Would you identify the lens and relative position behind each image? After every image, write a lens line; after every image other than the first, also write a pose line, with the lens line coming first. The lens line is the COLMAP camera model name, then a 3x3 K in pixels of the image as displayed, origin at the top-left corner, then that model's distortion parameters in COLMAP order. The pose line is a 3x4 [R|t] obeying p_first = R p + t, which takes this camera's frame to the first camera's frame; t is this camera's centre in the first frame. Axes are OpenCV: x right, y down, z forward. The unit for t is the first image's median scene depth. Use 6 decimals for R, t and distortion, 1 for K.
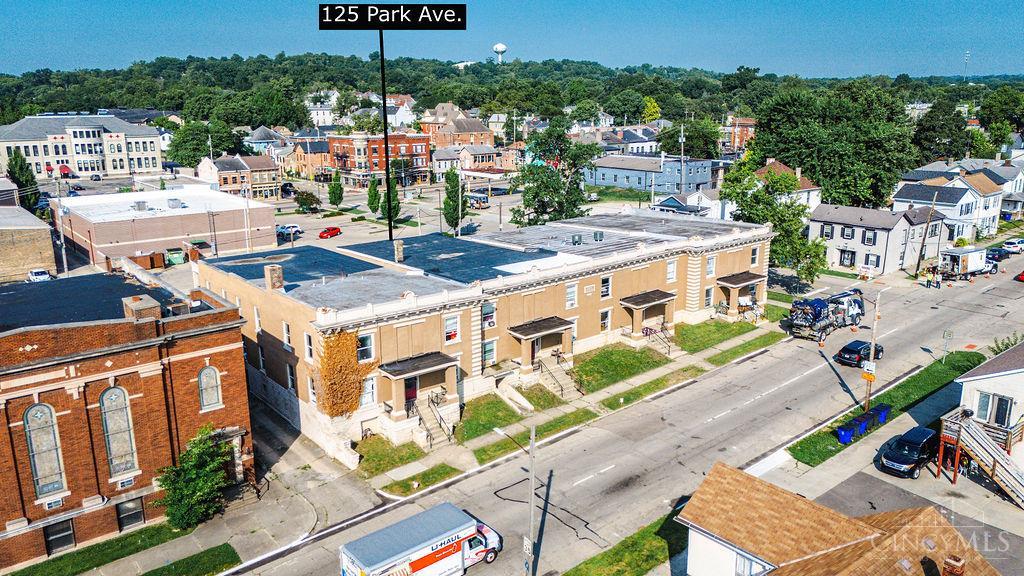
lens RADIAL K [[743.1, 0, 517.0], [0, 743.1, 288.6], [0, 0, 1]] dist [0.086044, -0.095293]
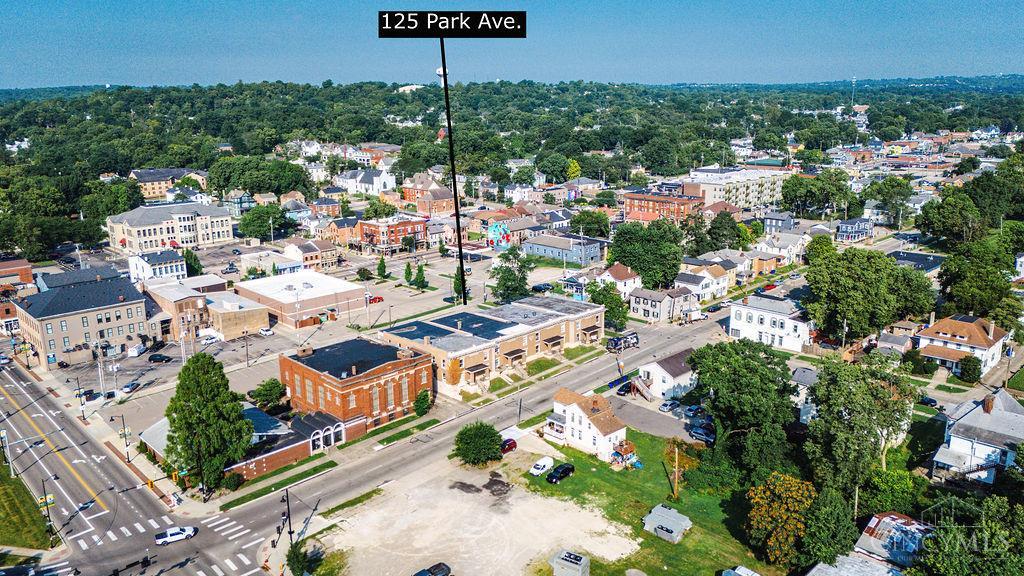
lens RADIAL K [[743.1, 0, 517.0], [0, 743.1, 288.6], [0, 0, 1]] dist [0.086044, -0.095293]
pose [[0.996598, -0.026107, 0.078167, -0.148955], [0.025902, 0.999658, 0.003629, -0.175489], [-0.078235, -0.001592, 0.996934, -1.564257]]
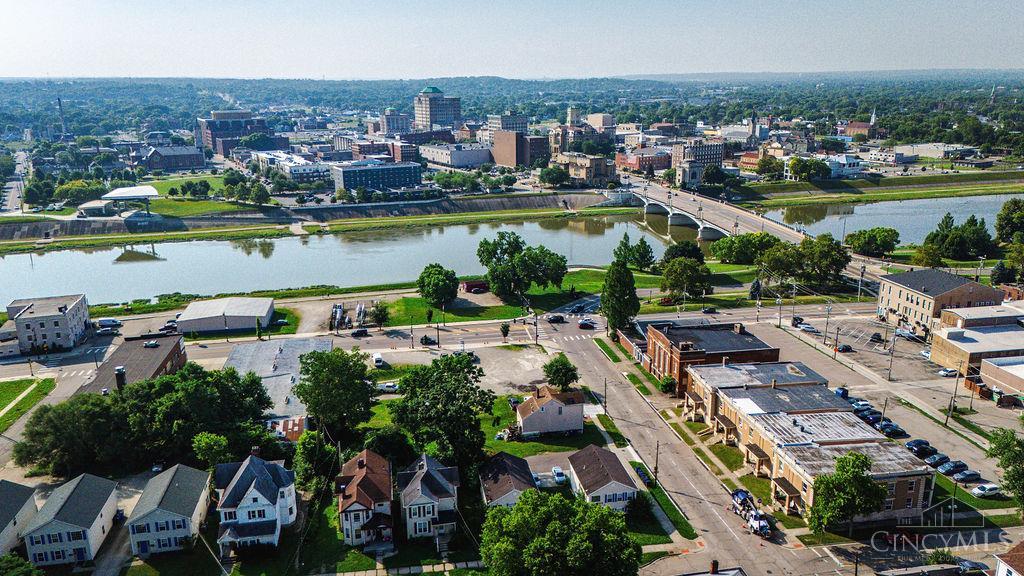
lens RADIAL K [[743.1, 0, 517.0], [0, 743.1, 288.6], [0, 0, 1]] dist [0.086044, -0.095293]
pose [[-0.492573, 0.245144, -0.835031, 2.050874], [-0.203205, 0.900586, 0.384257, -1.018110], [0.846215, 0.358957, -0.393790, 1.062858]]
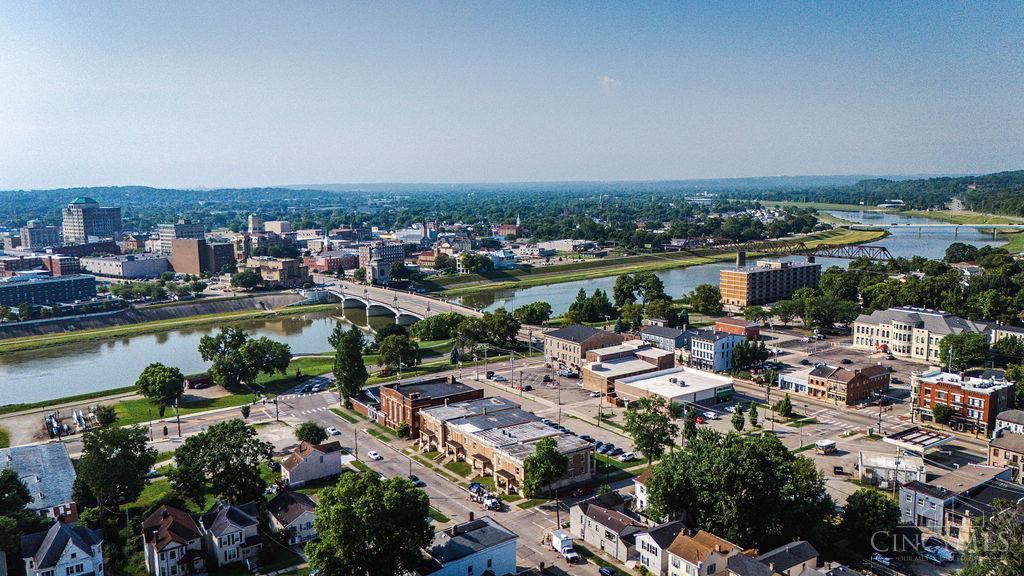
lens RADIAL K [[743.1, 0, 517.0], [0, 743.1, 288.6], [0, 0, 1]] dist [0.086044, -0.095293]
pose [[-0.080812, 0.144953, -0.986133, 2.699679], [-0.232175, 0.959415, 0.160053, -1.024502], [0.969311, 0.241889, -0.043878, 1.066863]]
